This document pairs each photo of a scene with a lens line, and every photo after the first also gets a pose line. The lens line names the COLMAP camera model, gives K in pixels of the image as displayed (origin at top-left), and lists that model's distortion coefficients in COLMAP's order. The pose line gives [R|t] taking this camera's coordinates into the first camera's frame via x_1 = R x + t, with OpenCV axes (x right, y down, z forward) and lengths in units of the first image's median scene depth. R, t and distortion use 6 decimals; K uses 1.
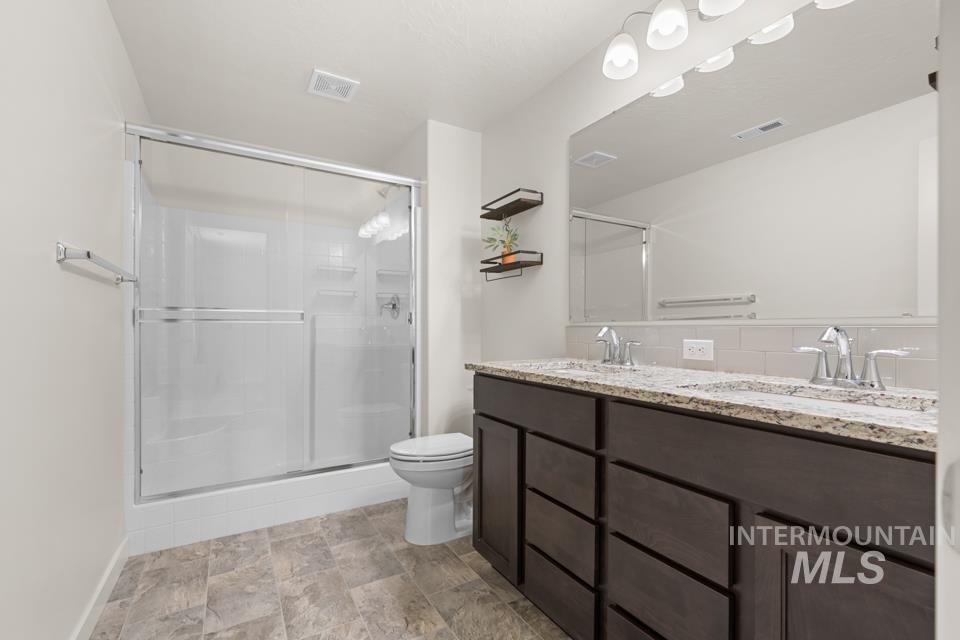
lens RADIAL K [[432.8, 0, 481.5], [0, 432.8, 323.2], [0, 0, 1]] dist [-0.015721, 0.000856]
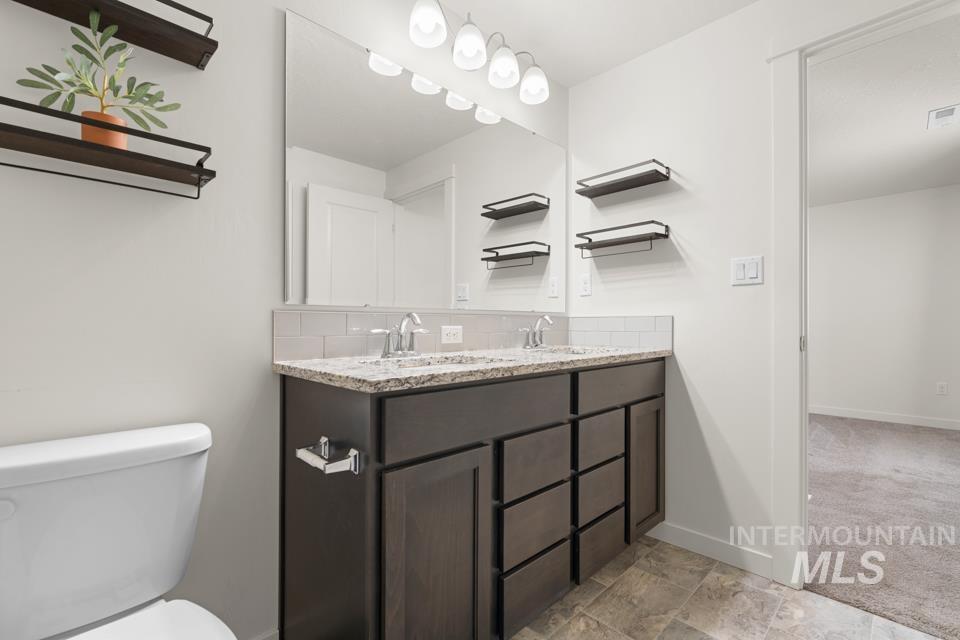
lens RADIAL K [[432.8, 0, 491.7], [0, 432.8, 326.6], [0, 0, 1]] dist [-0.015721, 0.000856]
pose [[-0.262654, -0.008005, 0.964857, -0.796065], [-0.013556, 0.999898, 0.004605, 0.039280], [-0.964795, -0.011870, -0.262736, 1.451189]]
